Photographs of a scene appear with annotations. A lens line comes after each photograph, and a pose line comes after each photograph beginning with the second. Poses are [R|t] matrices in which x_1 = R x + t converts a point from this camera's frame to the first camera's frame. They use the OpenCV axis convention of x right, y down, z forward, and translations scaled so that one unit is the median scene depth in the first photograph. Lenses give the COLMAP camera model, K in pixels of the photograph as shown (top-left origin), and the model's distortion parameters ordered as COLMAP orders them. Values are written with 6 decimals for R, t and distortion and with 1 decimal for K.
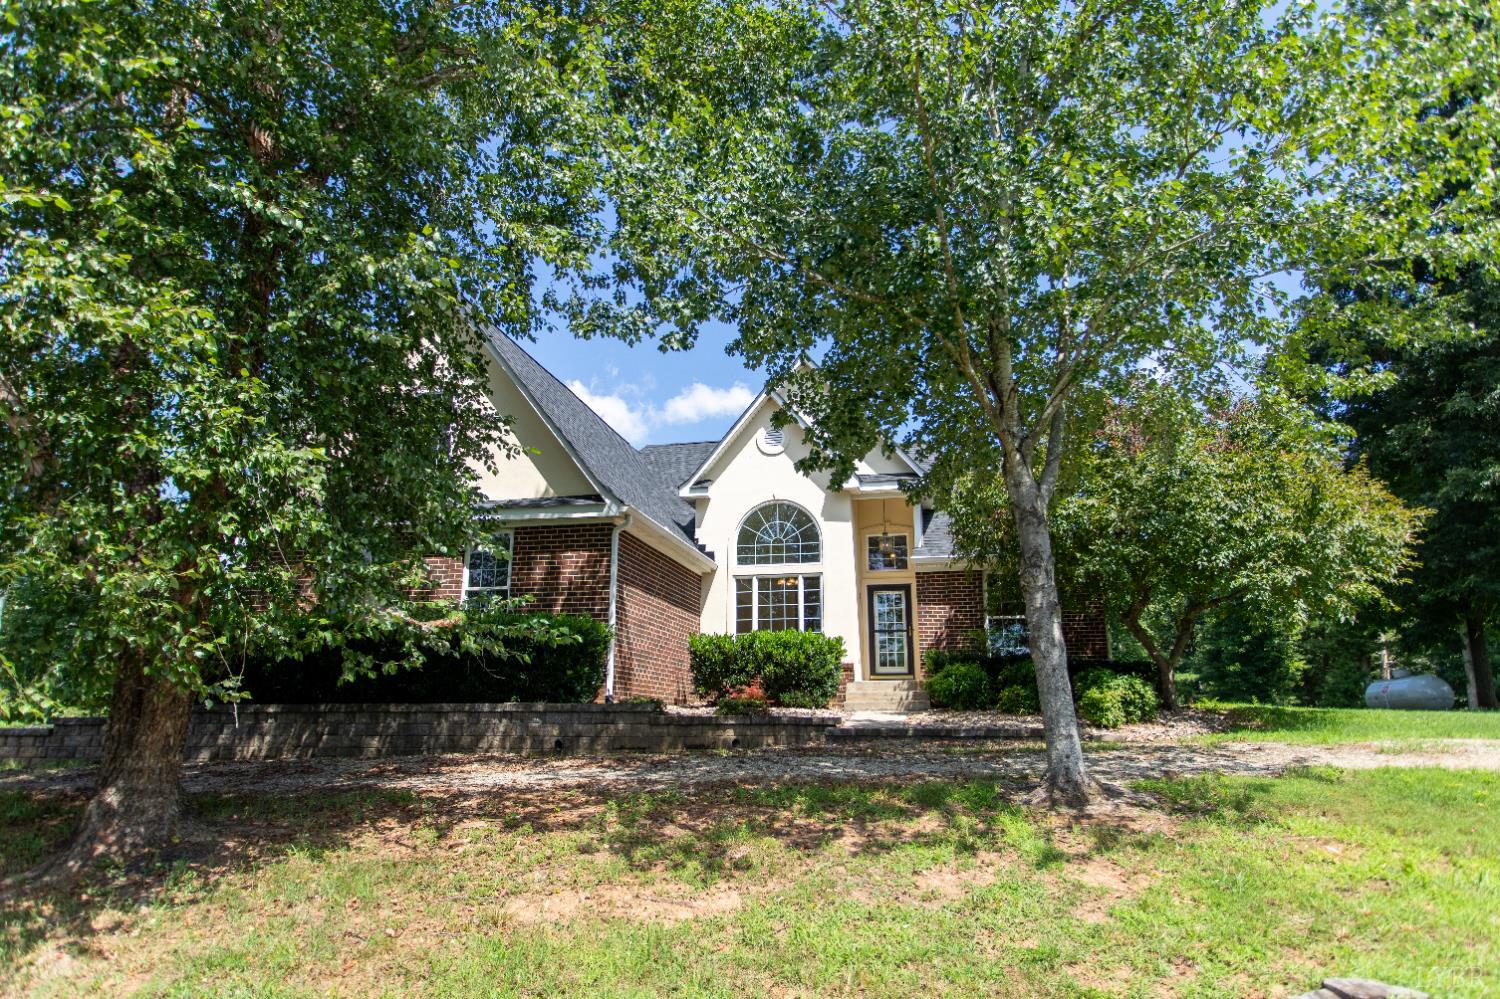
lens RADIAL K [[832.1, 0, 749.2], [0, 832.1, 490.9], [0, 0, 1]] dist [-0.001070, -0.001284]
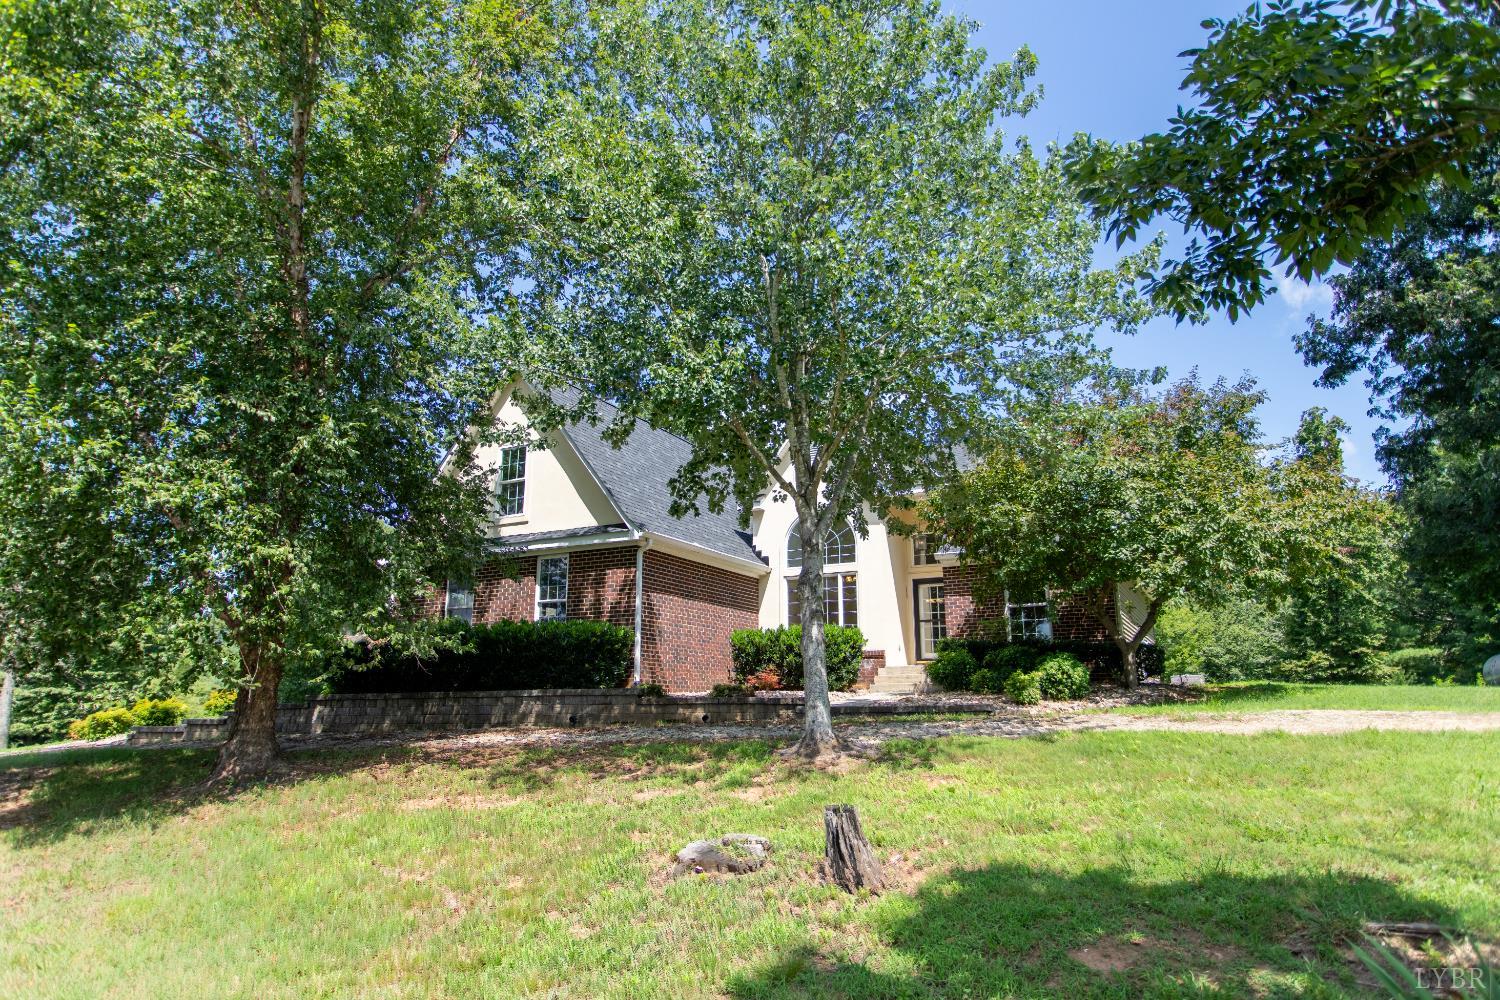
lens RADIAL K [[832.1, 0, 749.2], [0, 832.1, 491.4], [0, 0, 1]] dist [-0.001070, -0.001284]
pose [[0.968628, -0.069352, -0.238643, 0.231410], [0.073183, 0.997292, 0.007220, -0.029371], [0.237496, -0.024458, 0.971080, -0.131078]]
